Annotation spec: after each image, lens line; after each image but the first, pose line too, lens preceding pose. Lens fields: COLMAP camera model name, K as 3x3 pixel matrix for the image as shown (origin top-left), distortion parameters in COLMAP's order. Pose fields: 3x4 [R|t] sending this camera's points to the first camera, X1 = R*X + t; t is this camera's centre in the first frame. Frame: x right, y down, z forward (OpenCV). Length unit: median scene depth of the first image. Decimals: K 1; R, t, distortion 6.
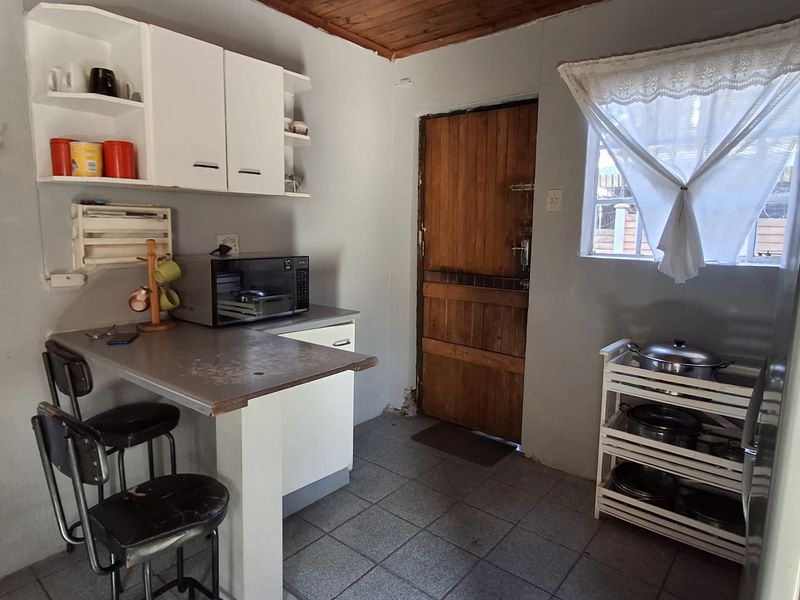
lens RADIAL K [[498.4, 0, 400.4], [0, 498.4, 297.8], [0, 0, 1]] dist [0.035609, 0.009190]
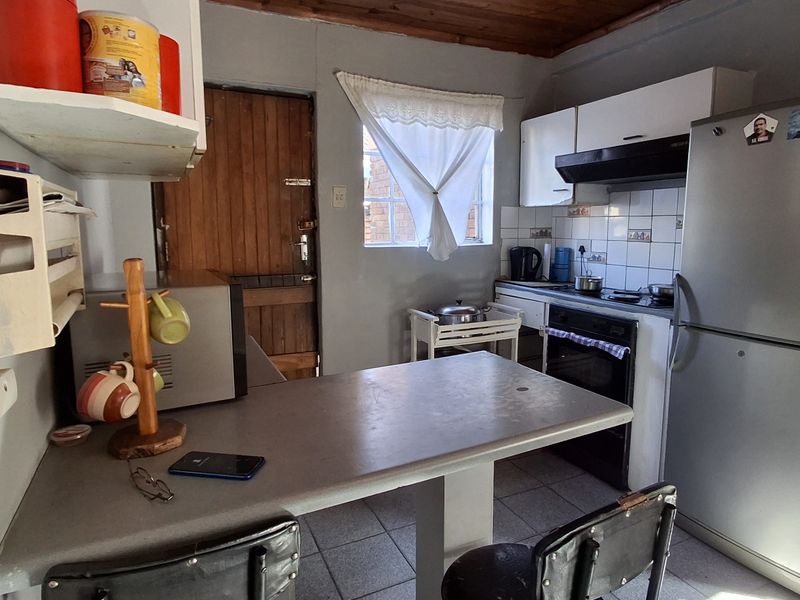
lens RADIAL K [[498.4, 0, 401.9], [0, 498.4, 296.6], [0, 0, 1]] dist [0.035609, 0.009190]
pose [[0.415207, -0.148107, 0.897590, -0.659196], [0.140443, 0.985266, 0.097608, -0.071660], [-0.898821, 0.085533, 0.429890, 0.450425]]
